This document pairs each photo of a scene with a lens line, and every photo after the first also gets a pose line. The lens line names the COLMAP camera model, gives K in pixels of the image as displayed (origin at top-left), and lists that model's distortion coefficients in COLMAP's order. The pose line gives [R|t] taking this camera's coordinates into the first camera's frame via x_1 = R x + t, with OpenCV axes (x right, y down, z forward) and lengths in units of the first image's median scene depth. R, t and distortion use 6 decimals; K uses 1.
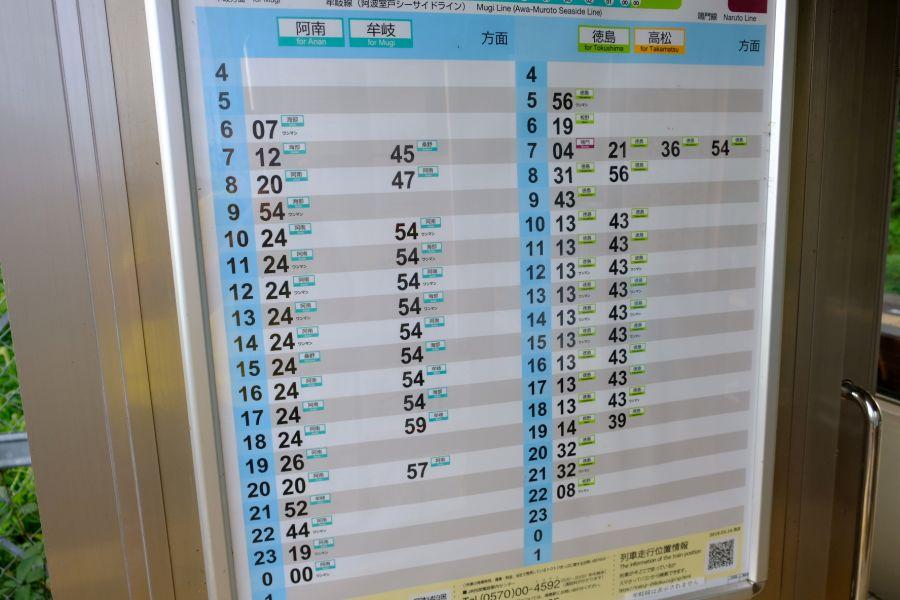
lens RADIAL K [[701.0, 0, 457.5], [0, 701.0, 299.5], [0, 0, 1]] dist [-0.026297, 0.015177]
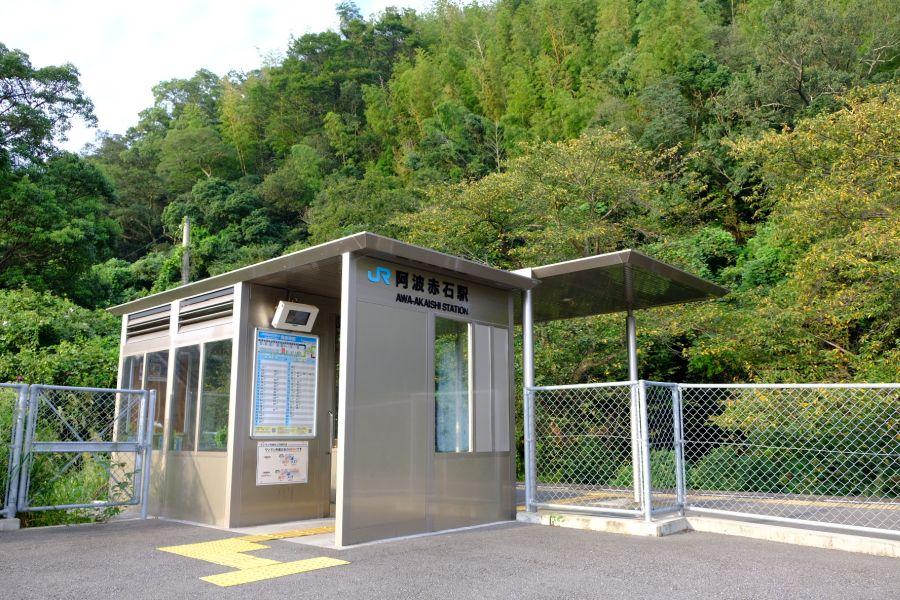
lens RADIAL K [[701.0, 0, 450.9], [0, 701.0, 301.1], [0, 0, 1]] dist [-0.026297, 0.015177]
pose [[0.848327, 0.128885, 0.513546, -2.748045], [0.072337, 0.932614, -0.353551, 2.166756], [-0.524508, 0.337075, 0.781839, -7.093577]]
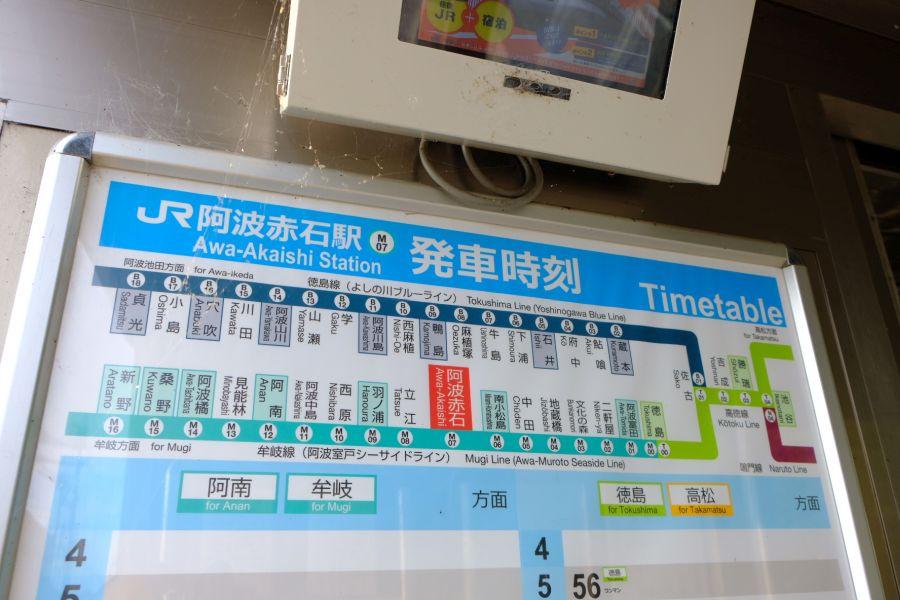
lens RADIAL K [[701.0, 0, 452.8], [0, 701.0, 299.5], [0, 0, 1]] dist [-0.026297, 0.015177]
pose [[0.998409, 0.021561, 0.052095, -0.026287], [0.011180, 0.829931, -0.557755, -0.136339], [-0.055261, 0.557450, 0.828369, 0.274807]]
